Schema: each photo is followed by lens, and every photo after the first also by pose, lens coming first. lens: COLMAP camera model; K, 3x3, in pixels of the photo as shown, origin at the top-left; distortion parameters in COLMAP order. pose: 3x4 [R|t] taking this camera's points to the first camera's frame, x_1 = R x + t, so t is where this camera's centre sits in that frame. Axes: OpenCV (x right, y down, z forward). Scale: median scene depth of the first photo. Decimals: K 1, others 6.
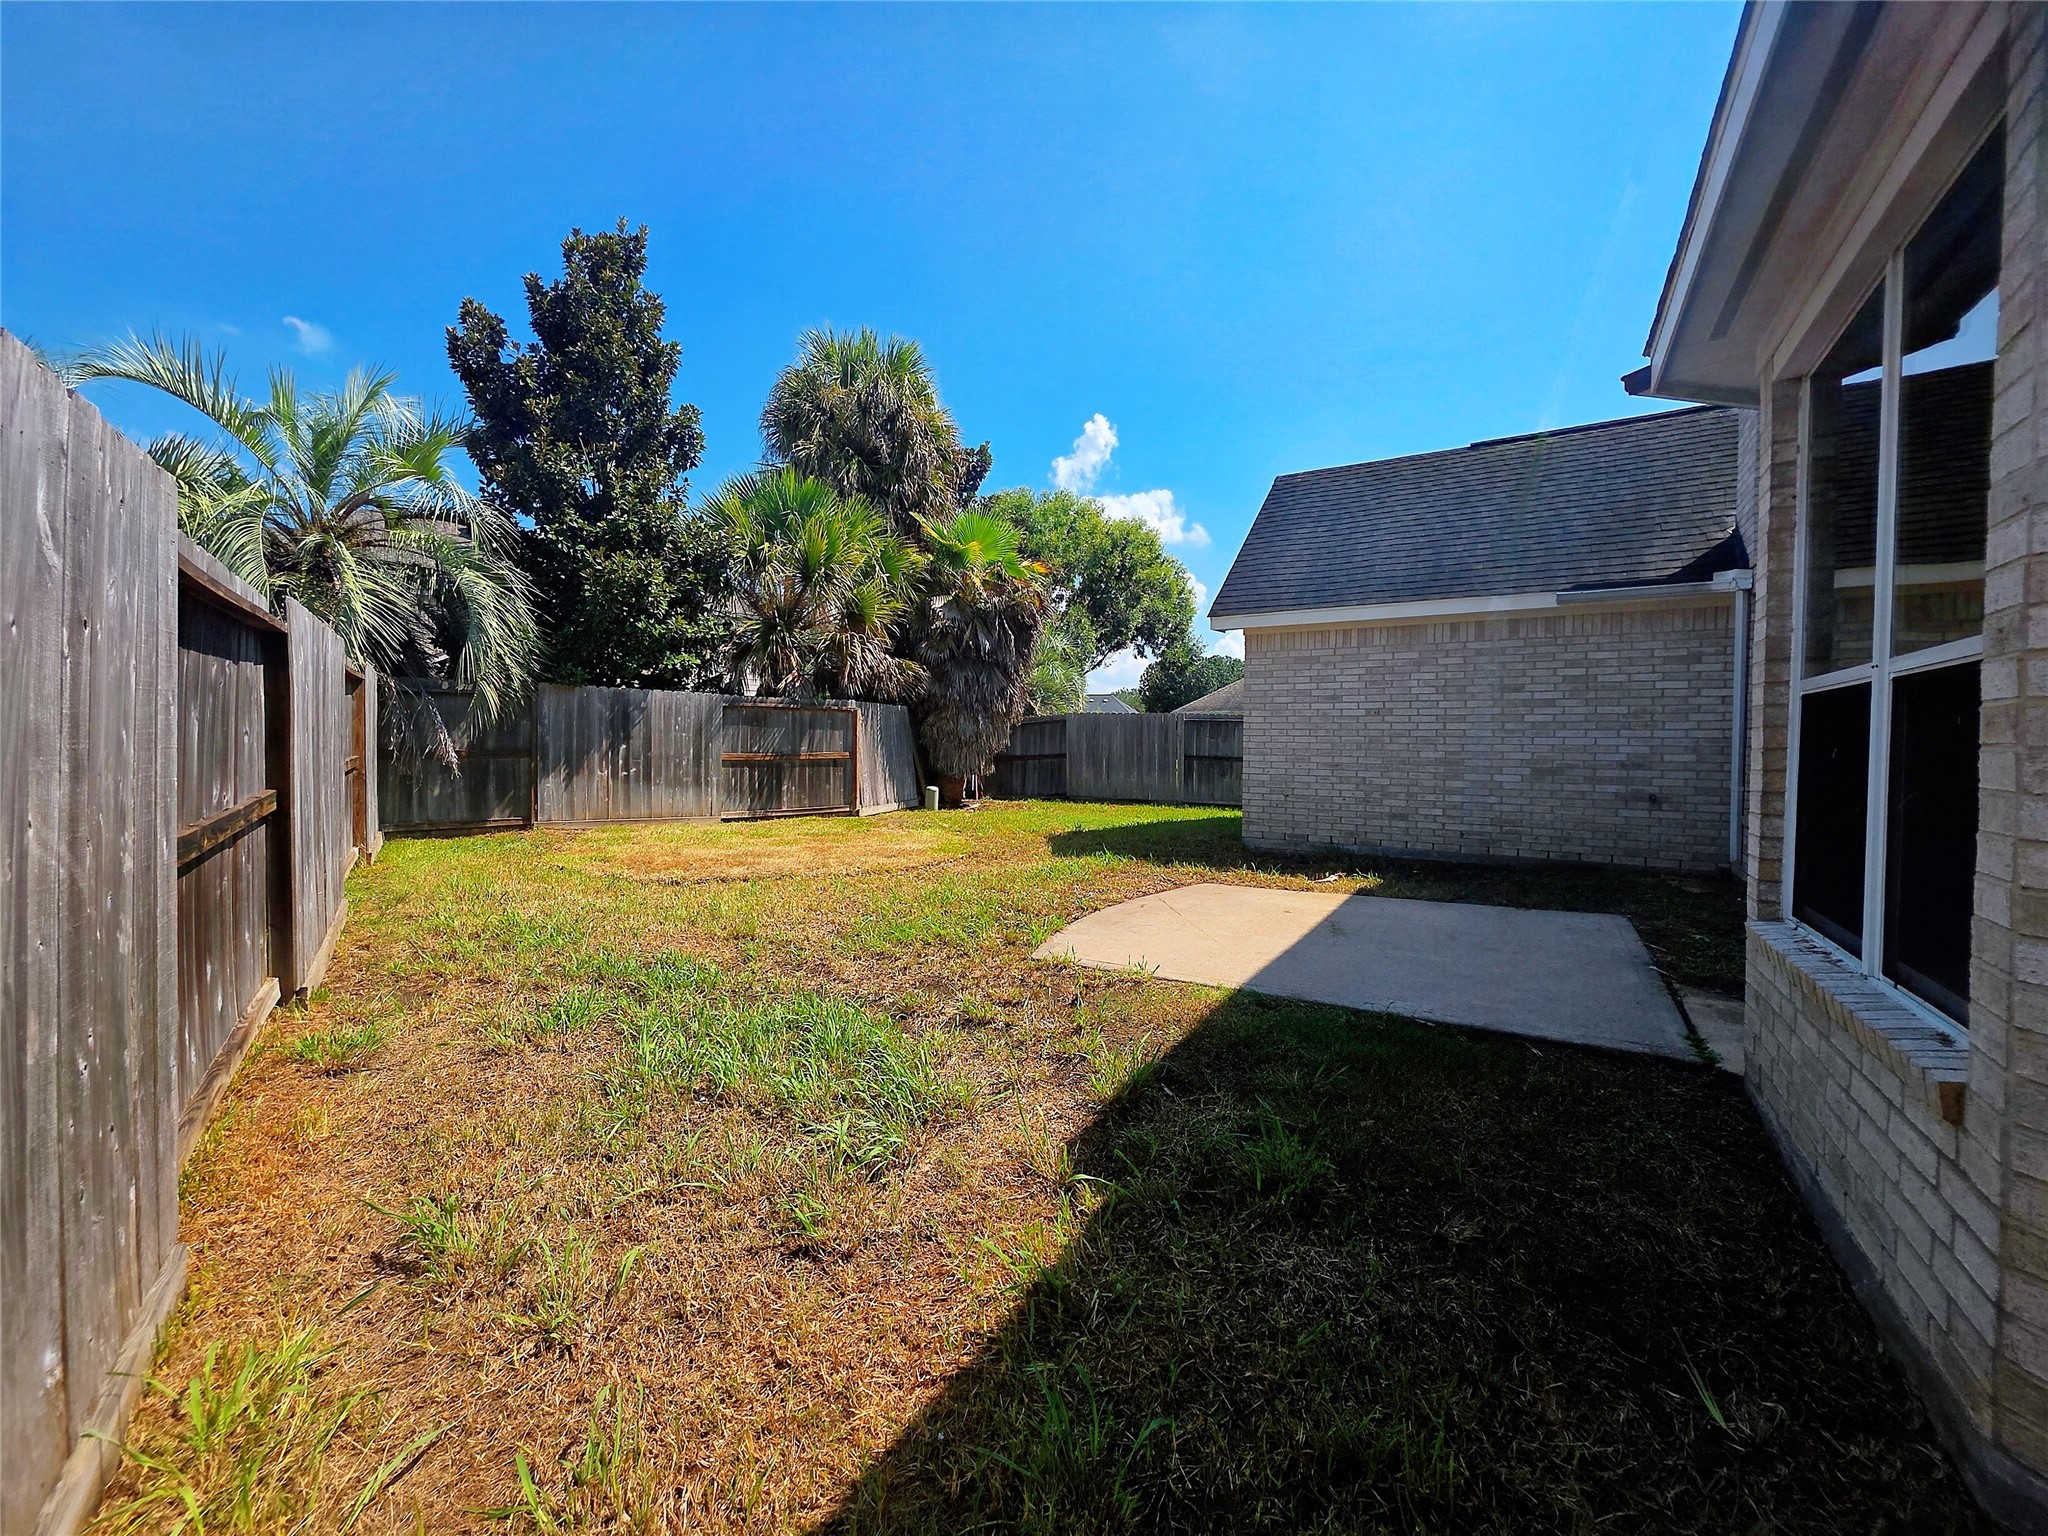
lens RADIAL K [[821.6, 0, 1017.8], [0, 821.6, 762.4], [0, 0, 1]] dist [-0.000511, 0.000671]
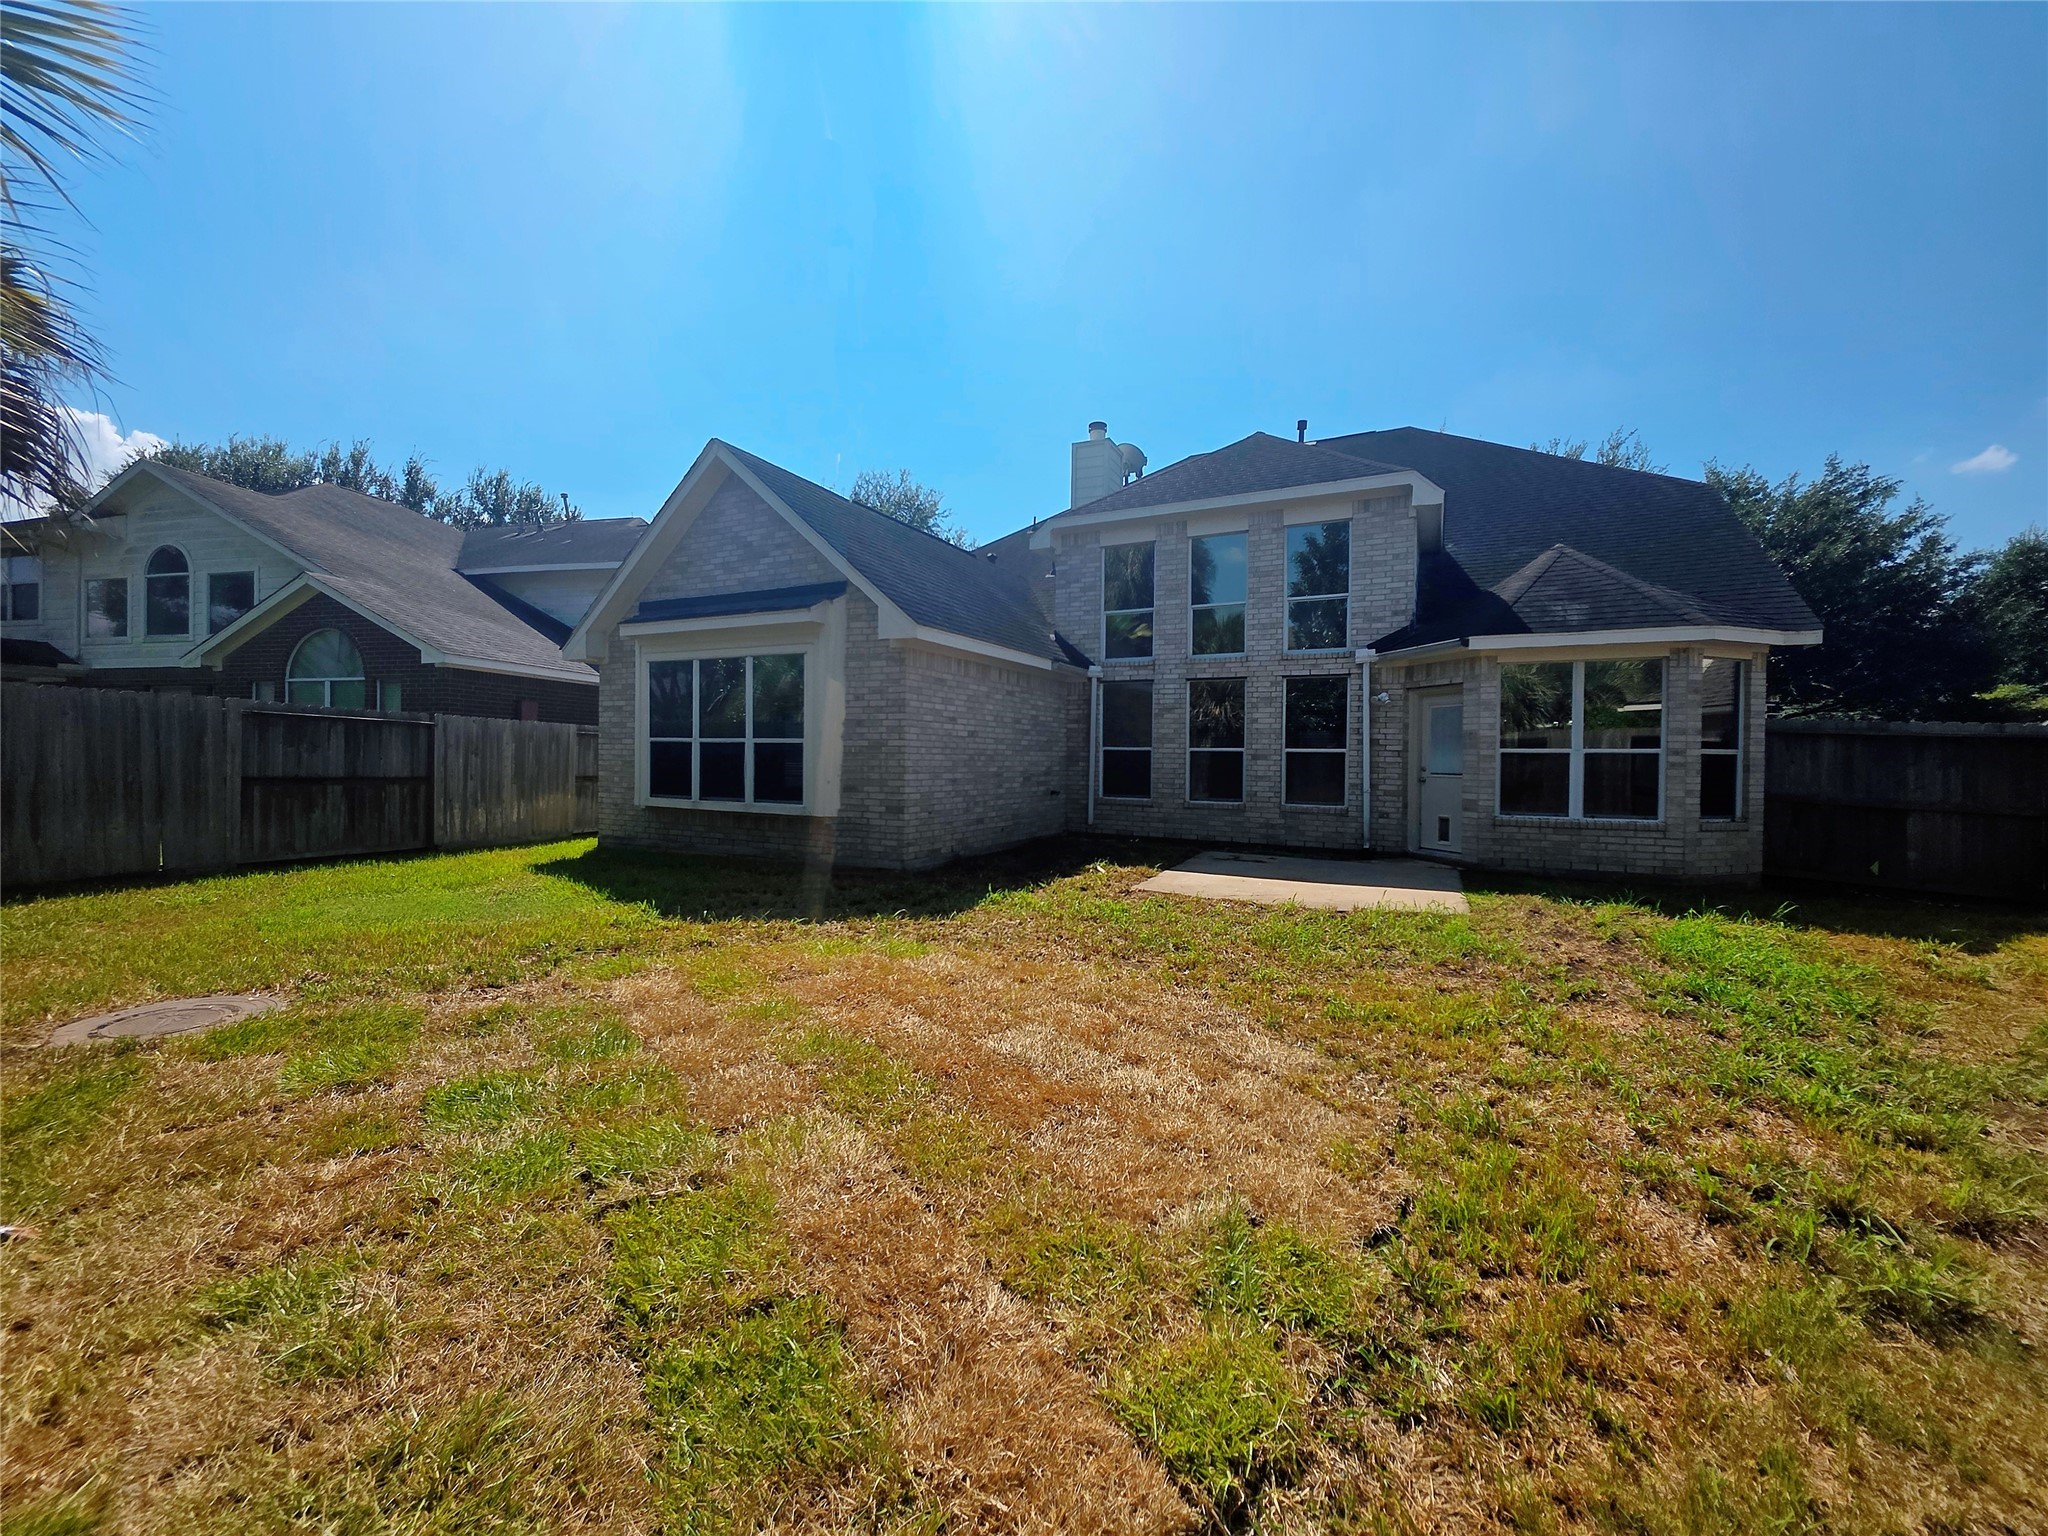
lens RADIAL K [[821.6, 0, 1017.8], [0, 821.6, 762.4], [0, 0, 1]] dist [-0.000511, 0.000671]
pose [[-0.088447, -0.013556, 0.995989, -0.548216], [0.016363, 0.999753, 0.015060, -0.027640], [-0.995946, 0.017629, -0.088203, 0.771600]]
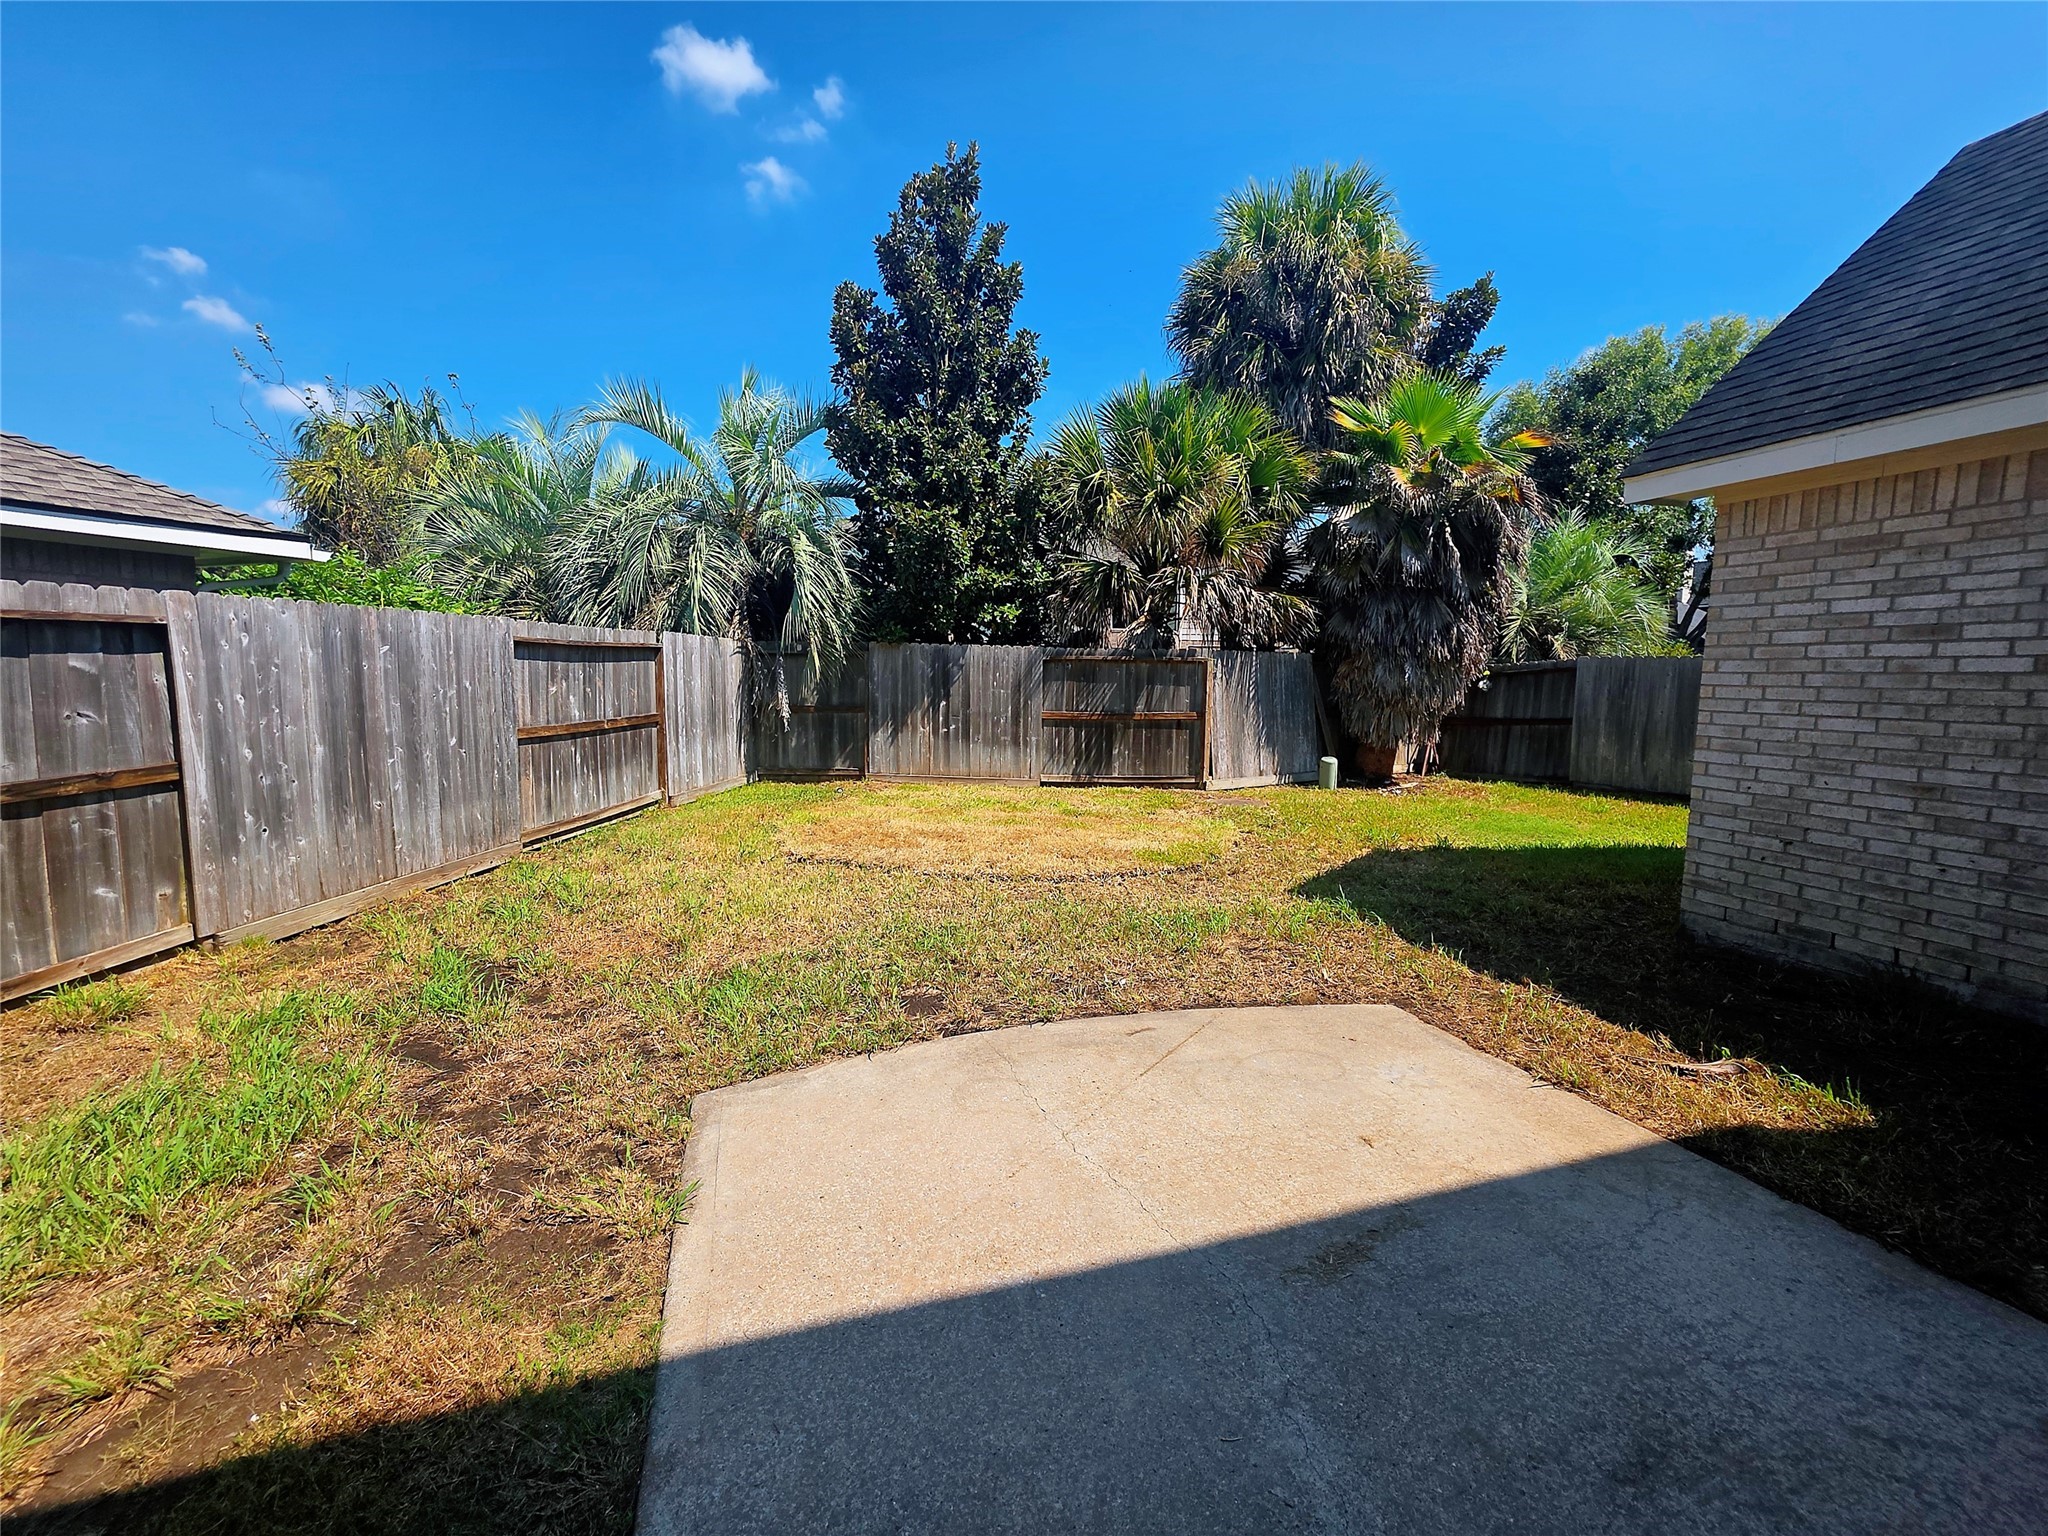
lens RADIAL K [[830.4, 0, 1024.4], [0, 830.4, 763.3], [0, 0, 1]] dist [0.001307, 0.000131]
pose [[0.761918, 0.066247, -0.644277, 0.234432], [-0.020859, 0.996749, 0.077822, -0.025672], [0.647338, -0.045855, 0.760823, 0.280498]]
